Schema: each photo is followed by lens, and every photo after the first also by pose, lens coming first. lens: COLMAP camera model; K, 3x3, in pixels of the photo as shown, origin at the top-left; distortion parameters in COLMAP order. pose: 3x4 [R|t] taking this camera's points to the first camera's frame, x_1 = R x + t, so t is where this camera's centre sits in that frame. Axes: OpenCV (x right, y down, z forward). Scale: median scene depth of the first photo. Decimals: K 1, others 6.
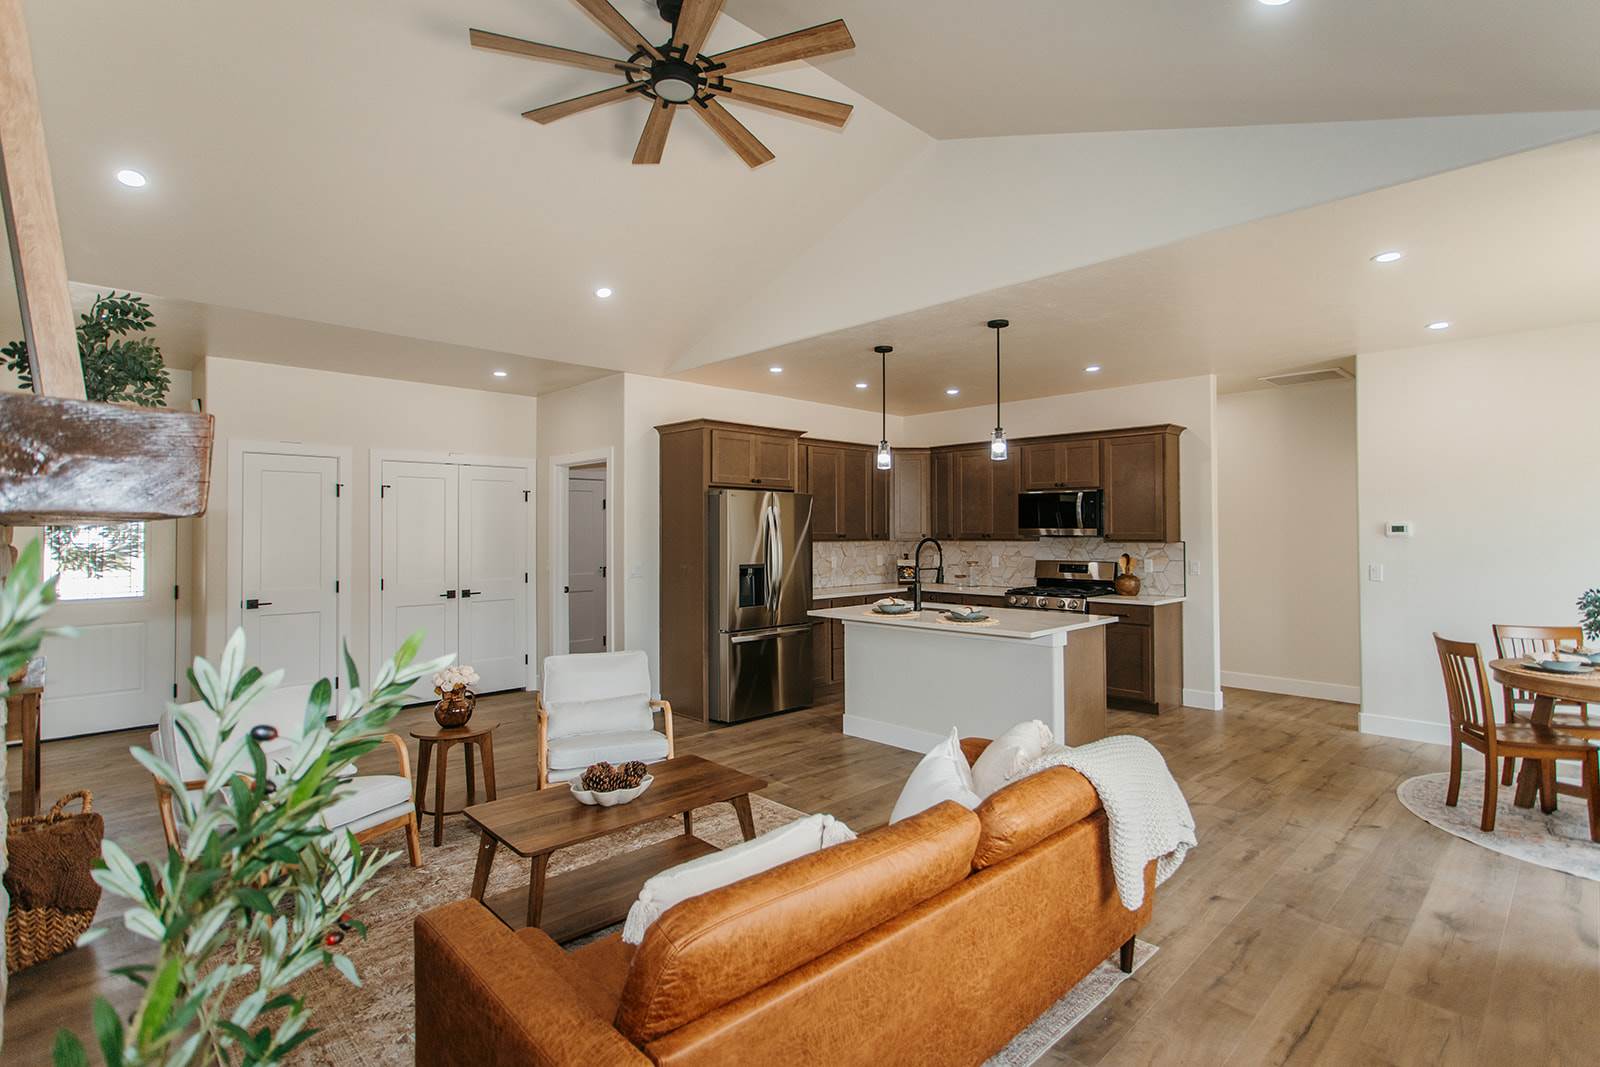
lens RADIAL K [[781.7, 0, 807.2], [0, 781.7, 524.2], [0, 0, 1]] dist [-0.002012, -0.000015]
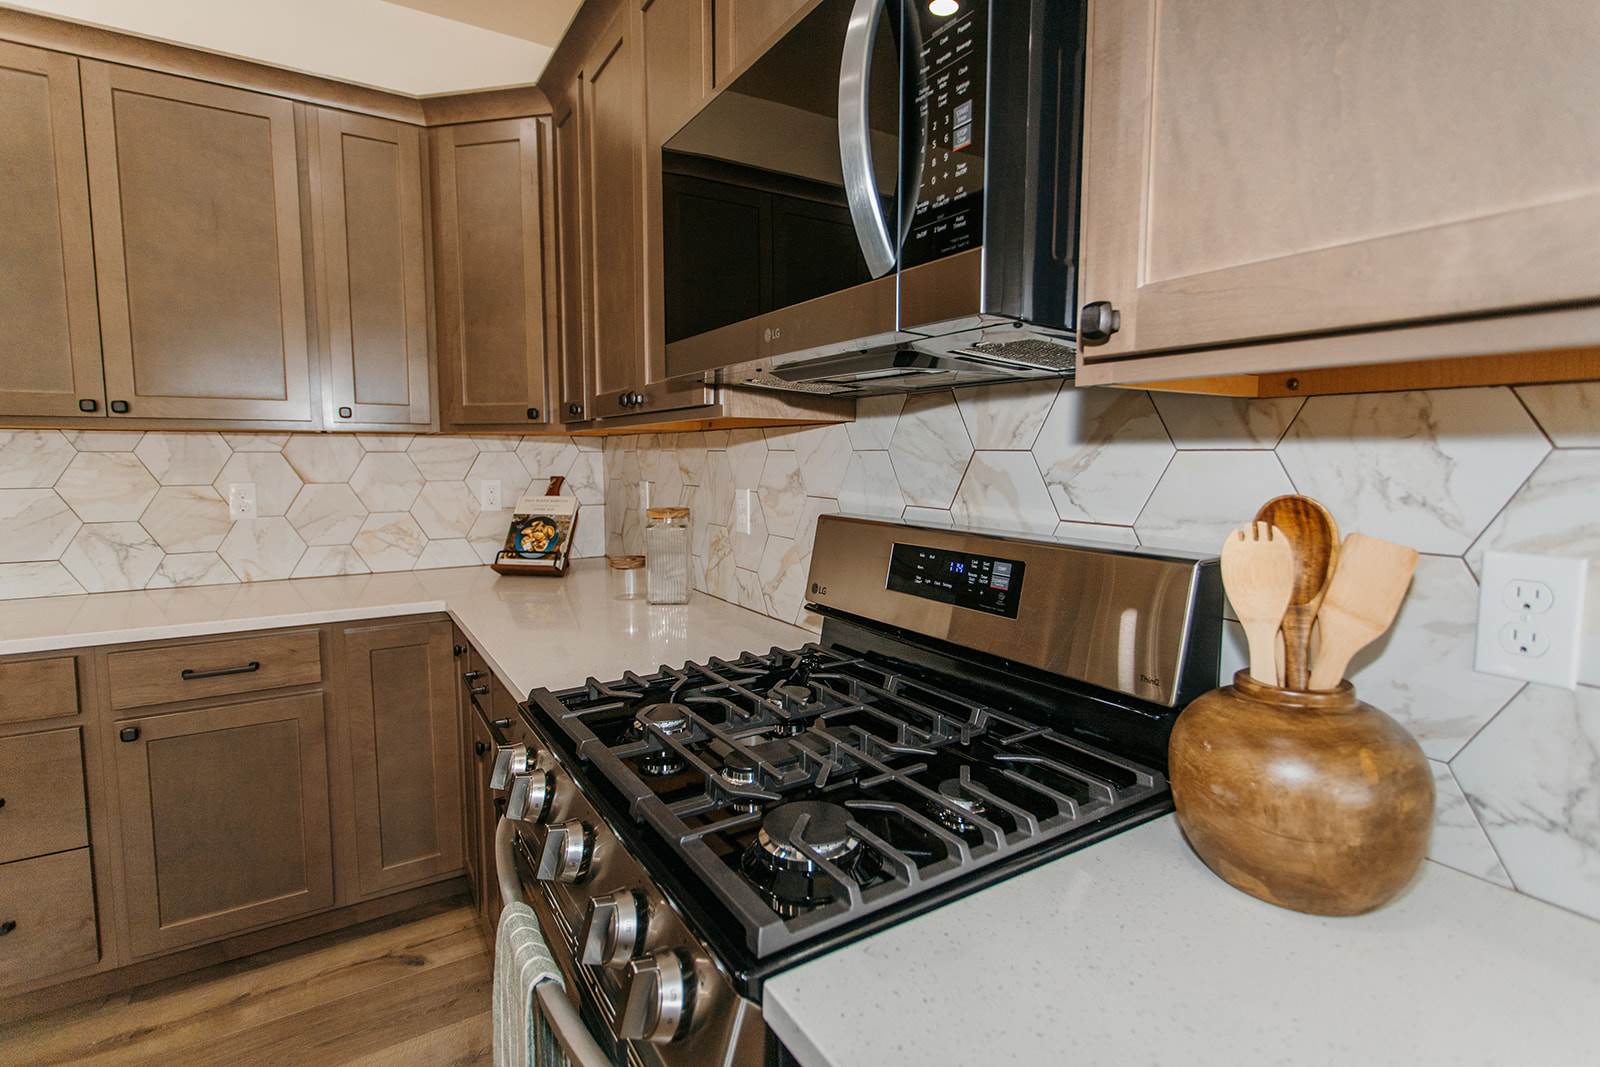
lens RADIAL K [[755.8, 0, 807.5], [0, 755.8, 520.8], [0, 0, 1]] dist [-0.002724, 0.000154]
pose [[0.977746, 0.022408, -0.208591, 0.362008], [-0.002144, 0.995295, 0.096869, 0.030932], [0.209781, -0.094266, 0.973194, 0.879915]]
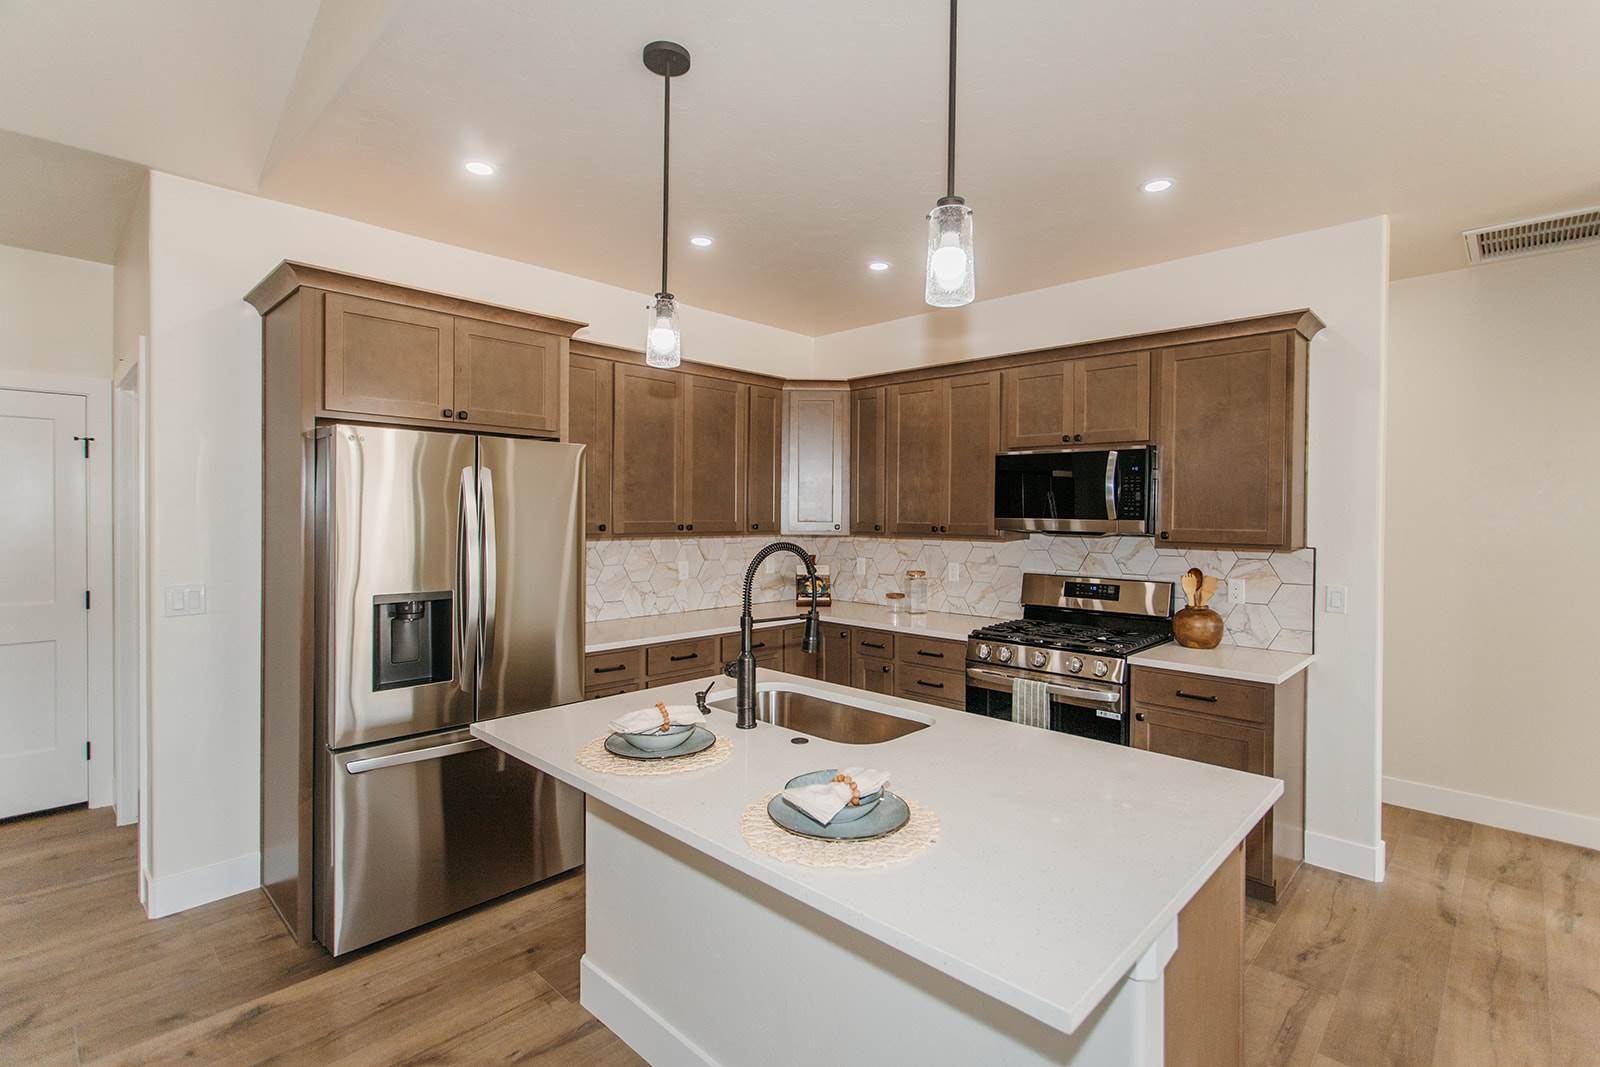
lens RADIAL K [[755.8, 0, 807.5], [0, 755.8, 520.8], [0, 0, 1]] dist [-0.002724, 0.000154]
pose [[0.999406, 0.010925, 0.032672, 0.126635], [-0.011533, 0.999763, 0.018485, -0.000935], [-0.032462, -0.018851, 0.999295, 0.493476]]
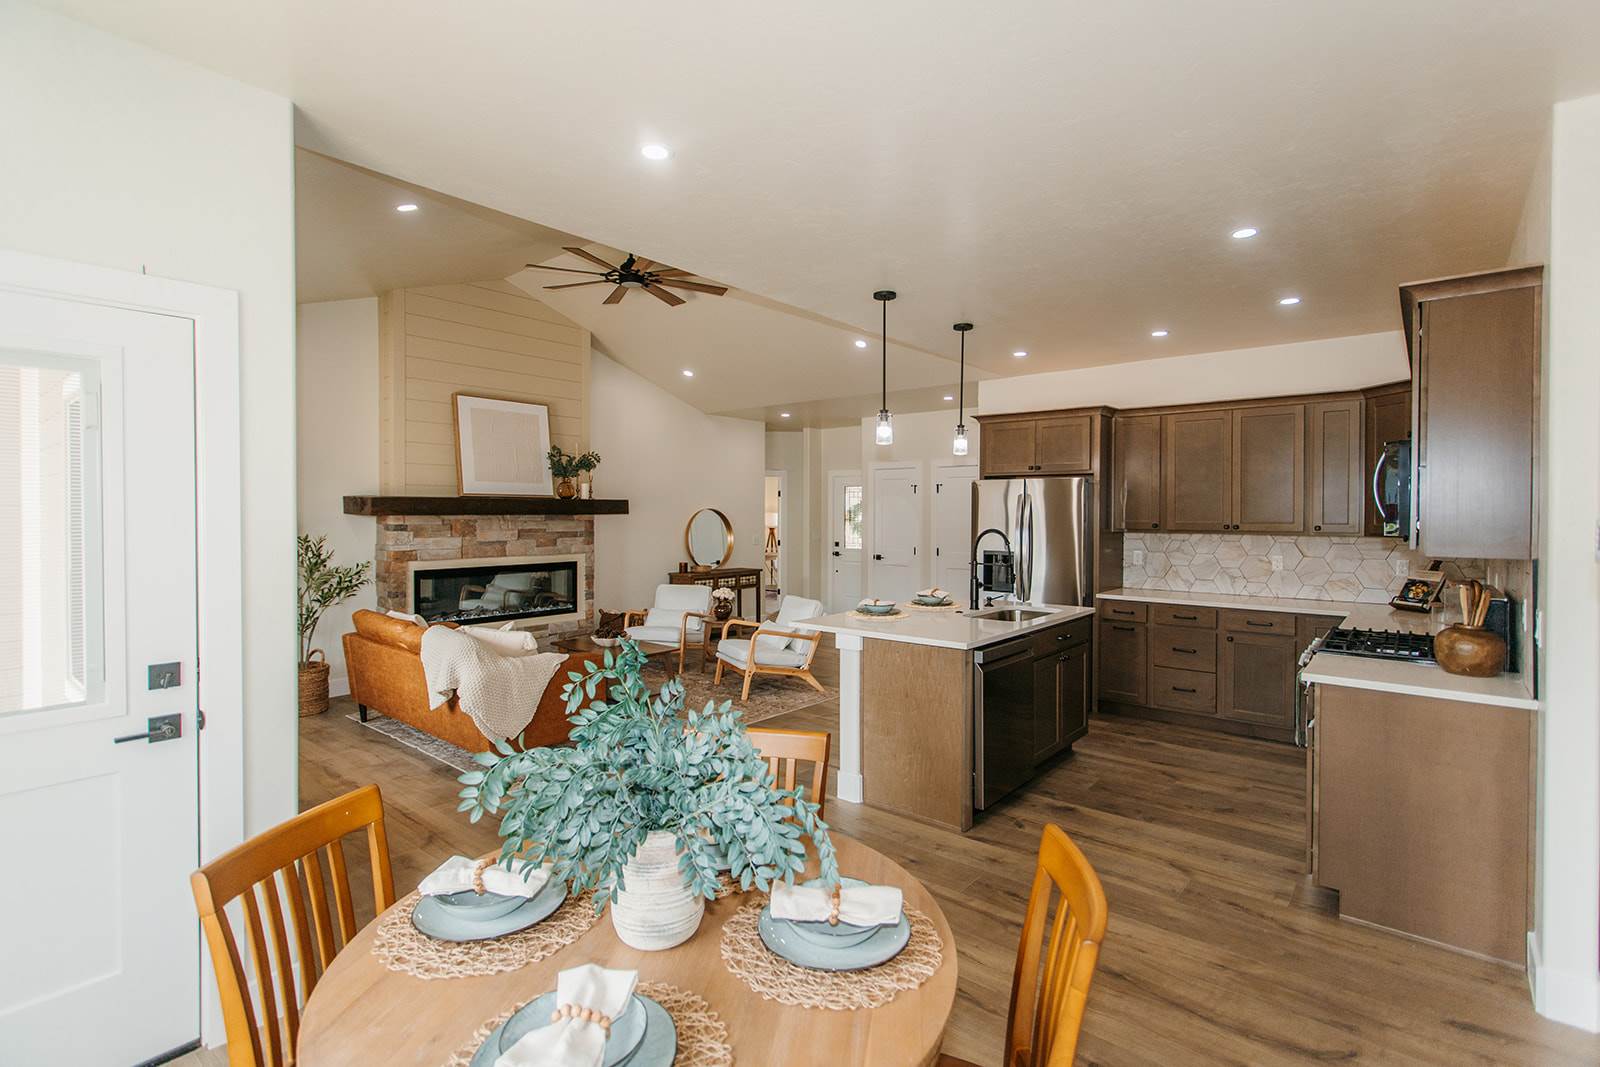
lens RADIAL K [[755.8, 0, 807.5], [0, 755.8, 520.8], [0, 0, 1]] dist [-0.002724, 0.000154]
pose [[0.100495, 0.014640, -0.994830, 0.794516], [0.005571, 0.999868, 0.015277, -0.004588], [0.994922, -0.007077, 0.100401, 0.577414]]
